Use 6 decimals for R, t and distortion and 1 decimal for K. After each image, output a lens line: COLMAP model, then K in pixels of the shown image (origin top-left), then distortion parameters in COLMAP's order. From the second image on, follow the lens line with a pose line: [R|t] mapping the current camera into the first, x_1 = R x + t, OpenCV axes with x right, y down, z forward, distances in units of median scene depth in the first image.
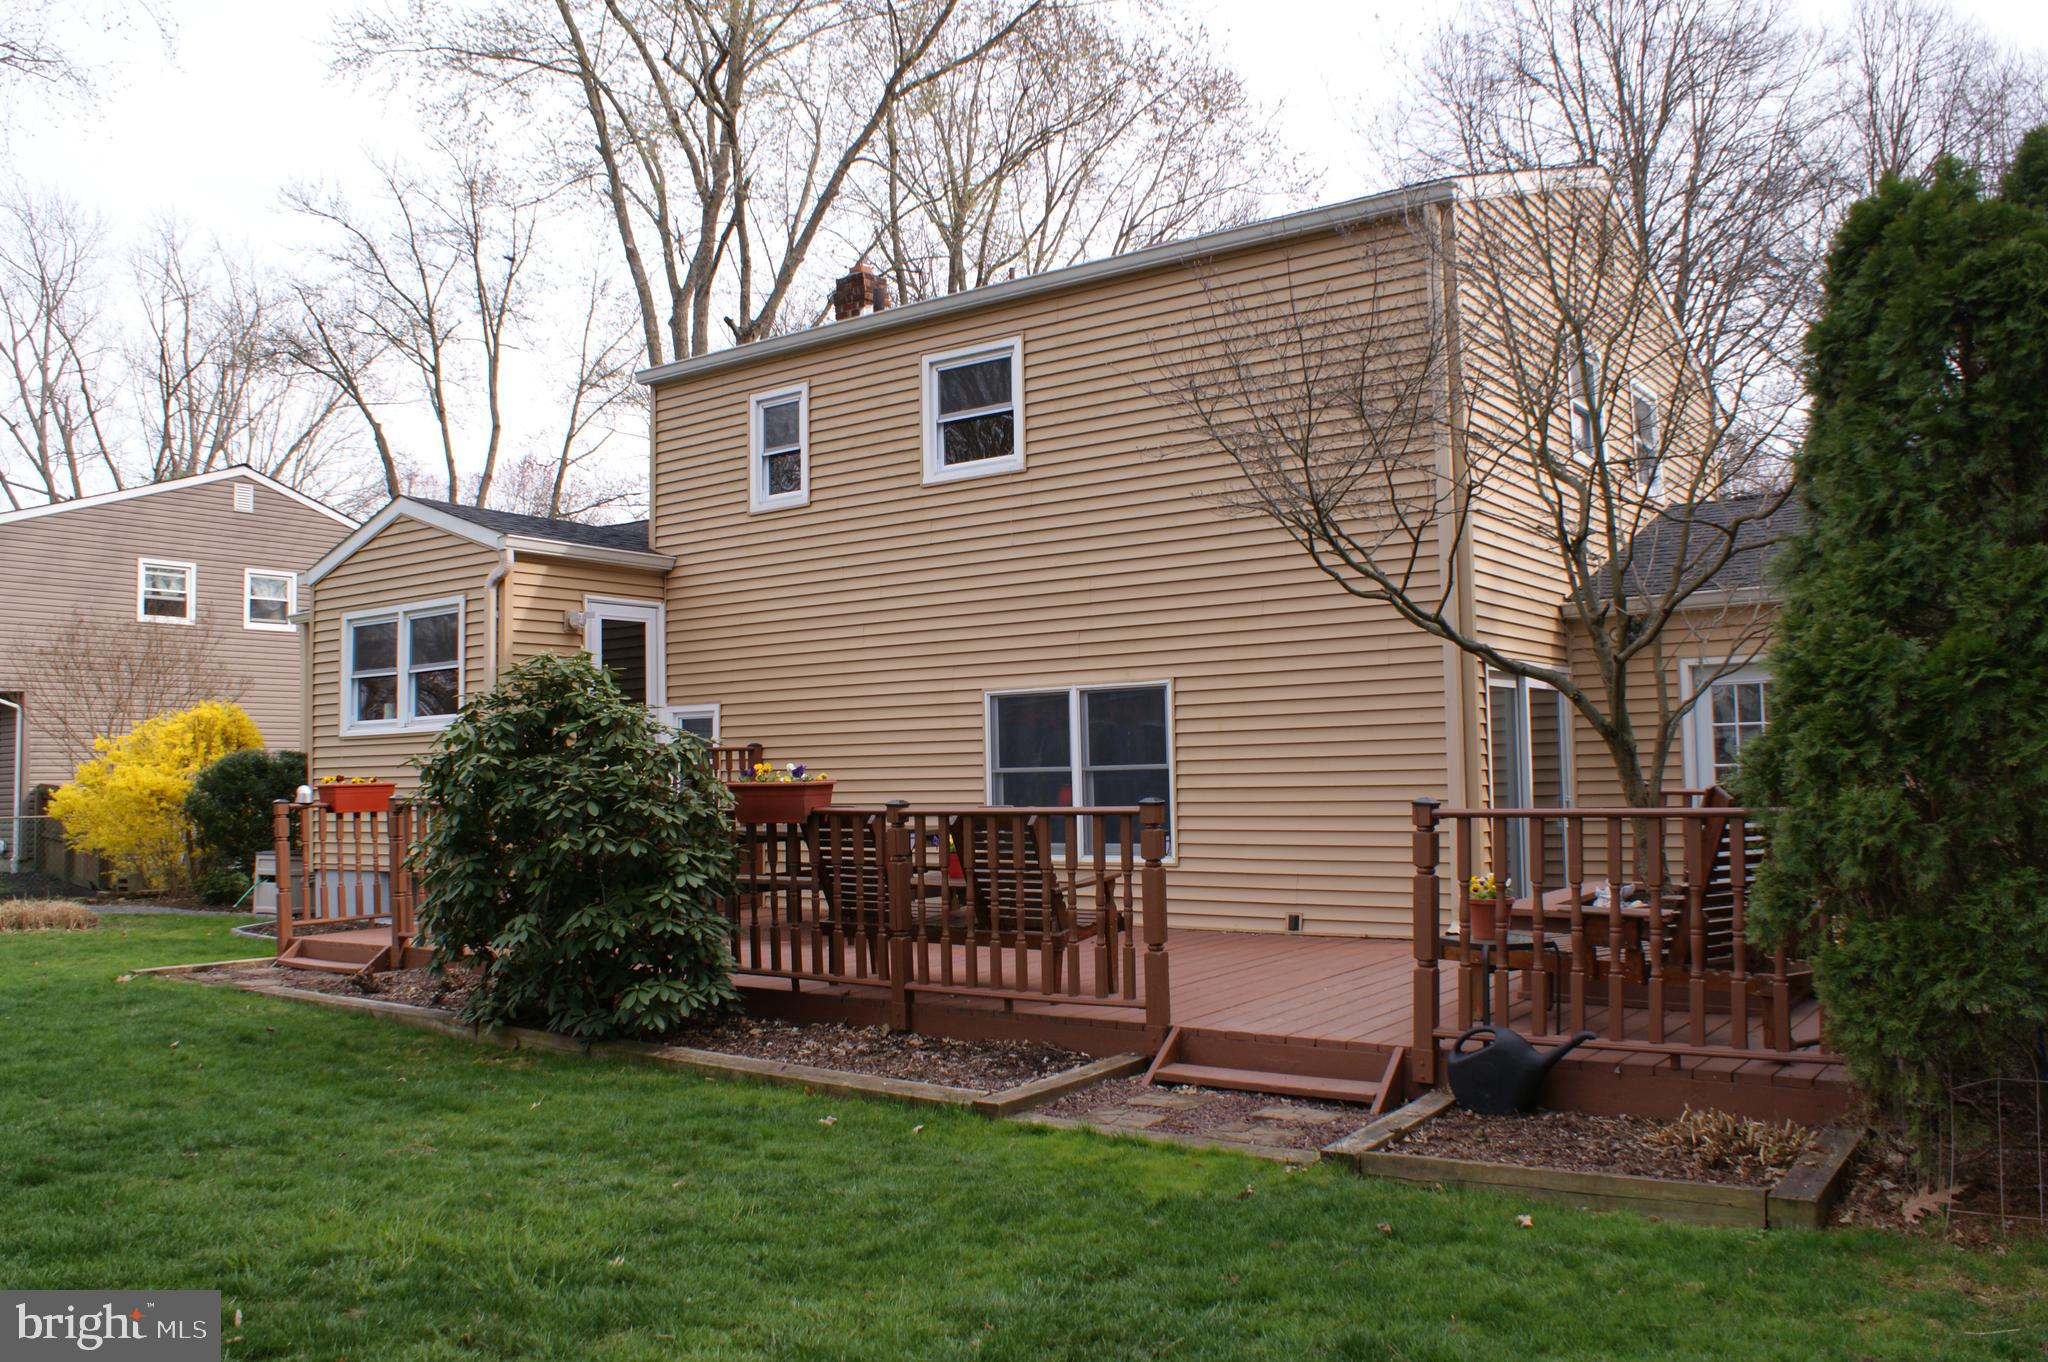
lens RADIAL K [[1621.0, 0, 1016.2], [0, 1621.0, 671.7], [0, 0, 1]] dist [-0.158746, 0.145549]
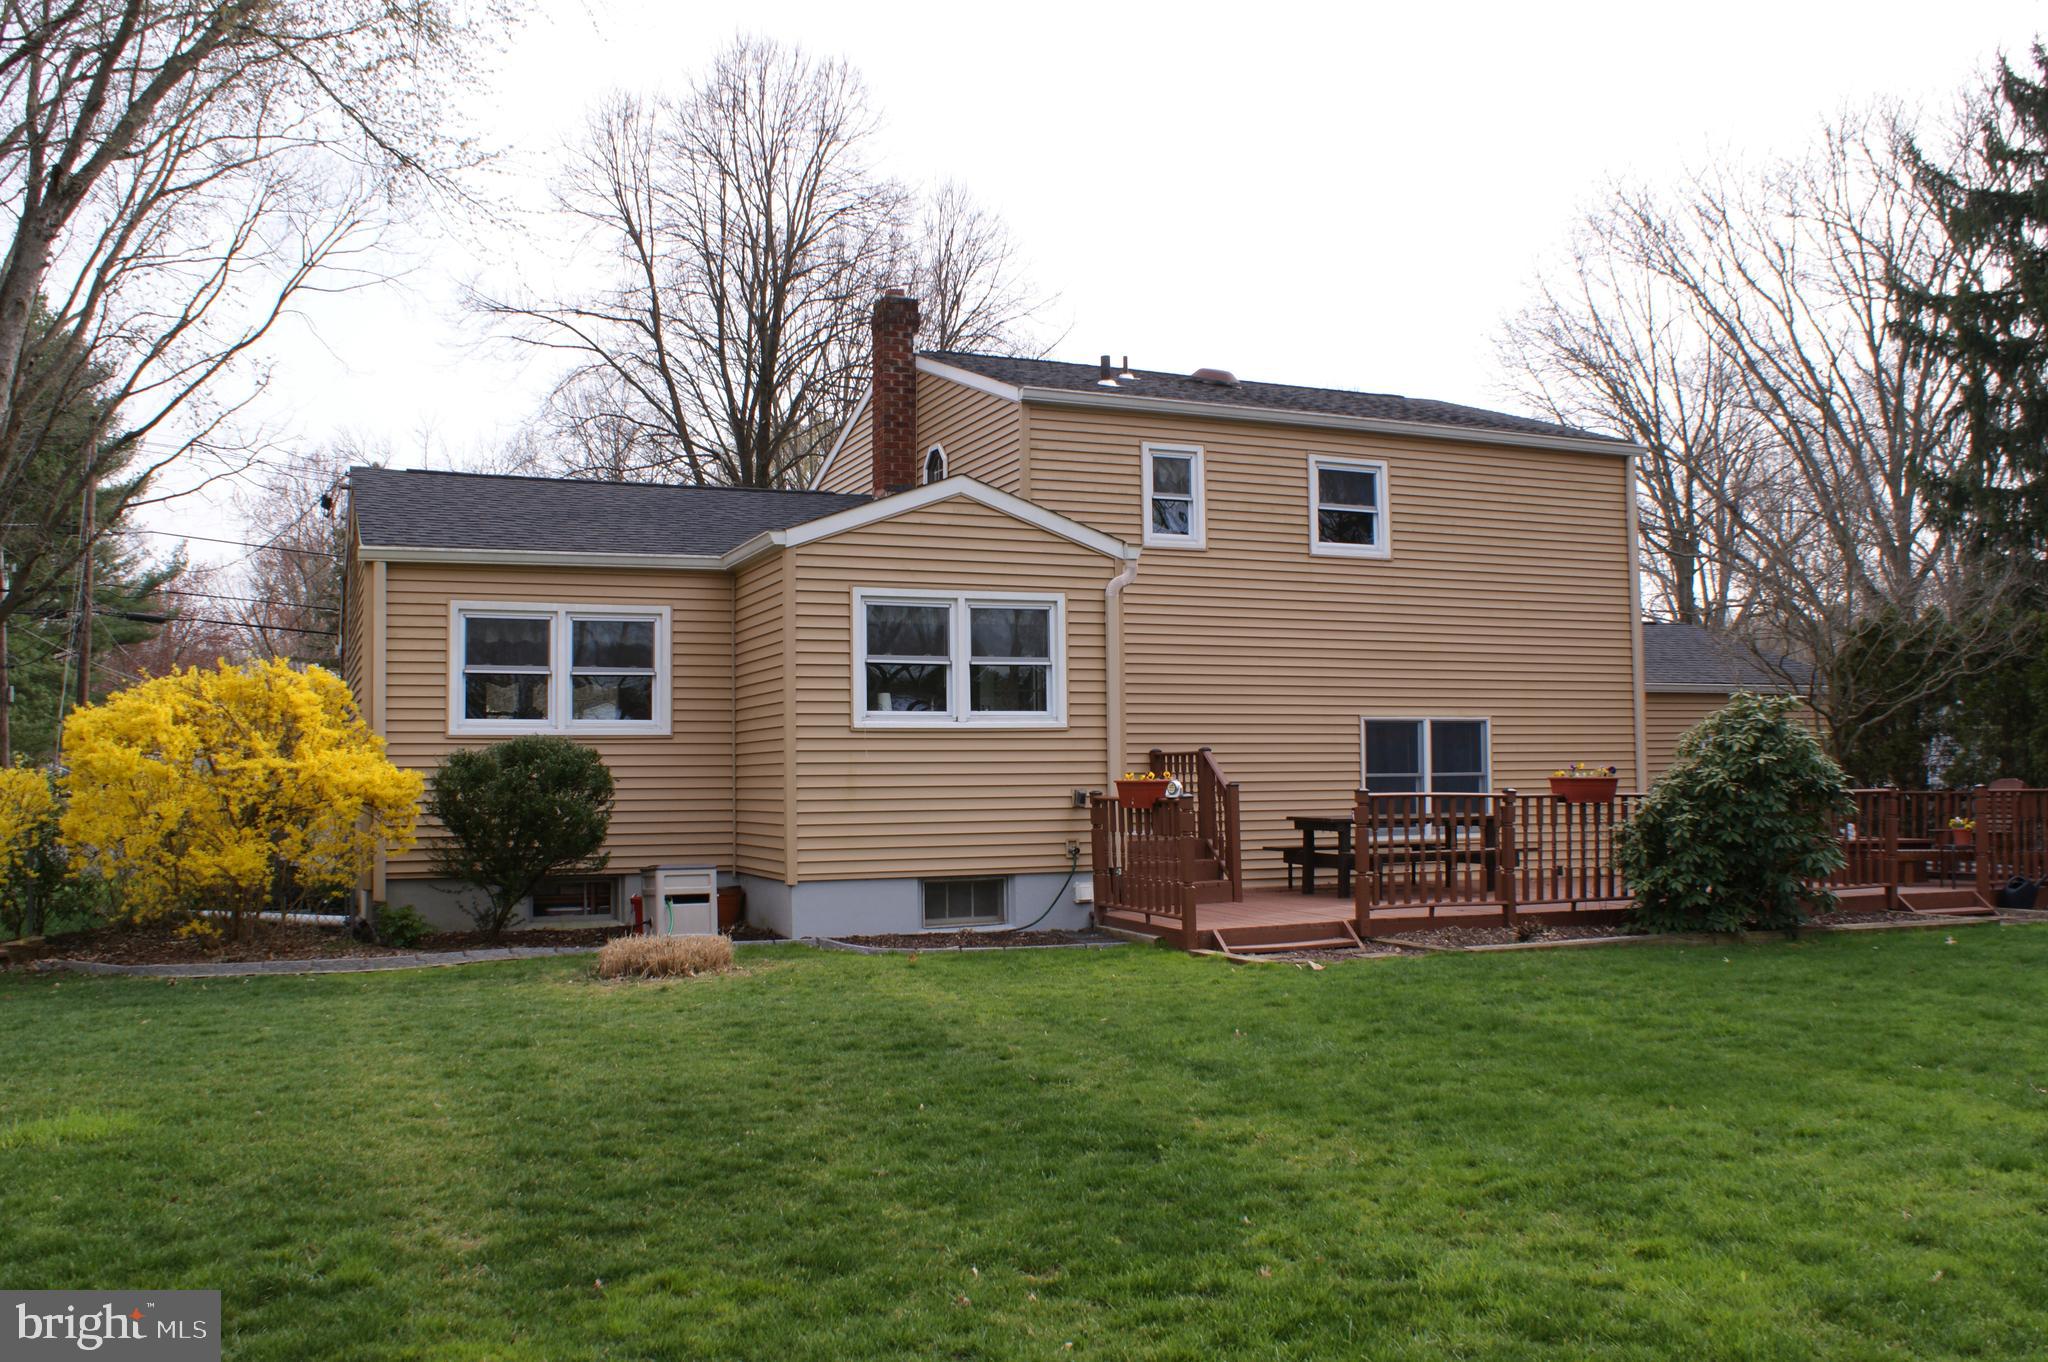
lens RADIAL K [[1781.0, 0, 1024.0], [0, 1781.0, 681.0], [0, 0, 1]] dist [-0.144353, 0.105437]
pose [[0.506048, 0.068302, 0.859796, -1.435657], [-0.050144, 0.997503, -0.049728, 0.070224], [-0.861046, -0.017949, 0.508210, 0.490740]]
